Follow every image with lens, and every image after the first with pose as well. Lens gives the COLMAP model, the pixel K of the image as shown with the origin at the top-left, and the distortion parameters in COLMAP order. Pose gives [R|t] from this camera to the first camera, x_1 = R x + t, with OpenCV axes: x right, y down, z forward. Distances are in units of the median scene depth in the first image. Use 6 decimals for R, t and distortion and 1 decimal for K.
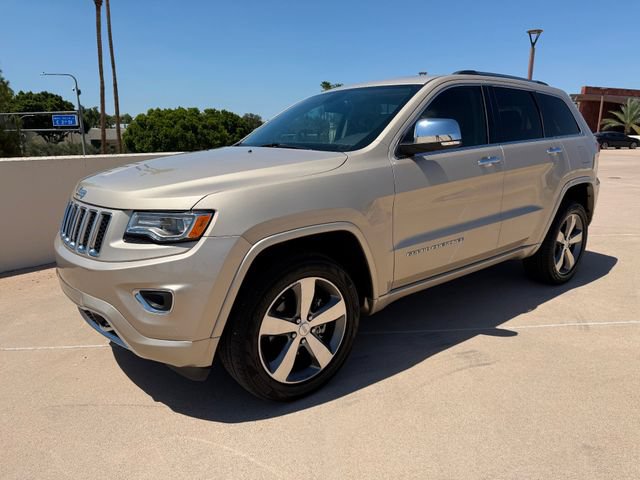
lens RADIAL K [[455.2, 0, 323.4], [0, 455.2, 242.0], [0, 0, 1]] dist [0.012784, -0.022662]
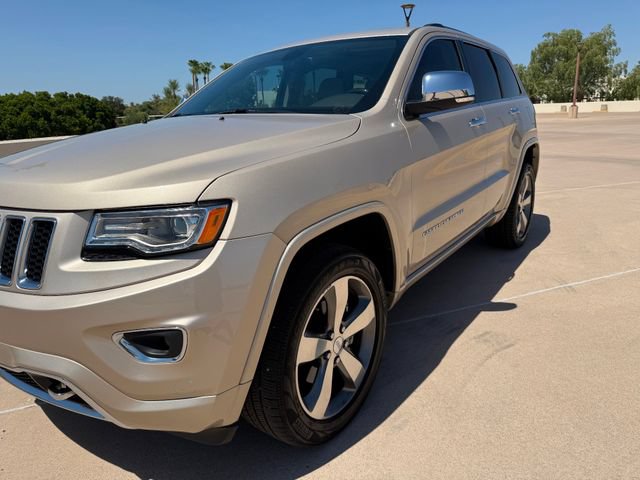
lens RADIAL K [[455.2, 0, 323.4], [0, 455.2, 236.7], [0, 0, 1]] dist [0.012784, -0.022662]
pose [[0.963441, -0.104725, 0.246604, -0.180450], [0.097092, 0.994348, 0.042947, -0.019689], [-0.249708, -0.017433, 0.968164, 0.200215]]
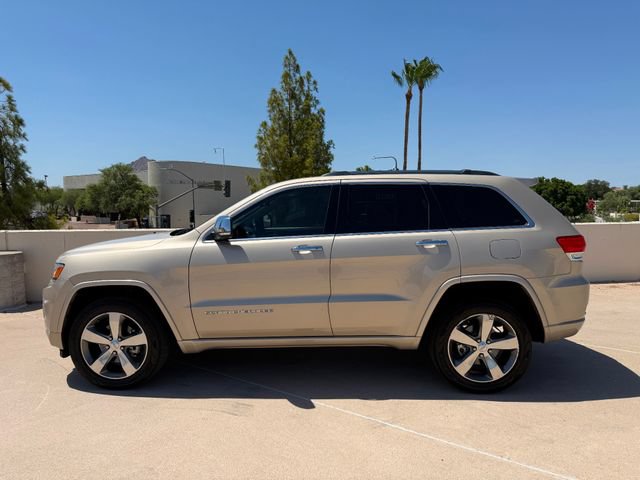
lens RADIAL K [[455.2, 0, 317.8], [0, 455.2, 242.4], [0, 0, 1]] dist [0.012784, -0.022662]
pose [[0.756663, 0.050058, -0.651886, 1.162378], [-0.144287, 0.985267, -0.091820, -0.091243], [0.637686, 0.163535, 0.752737, 0.144714]]
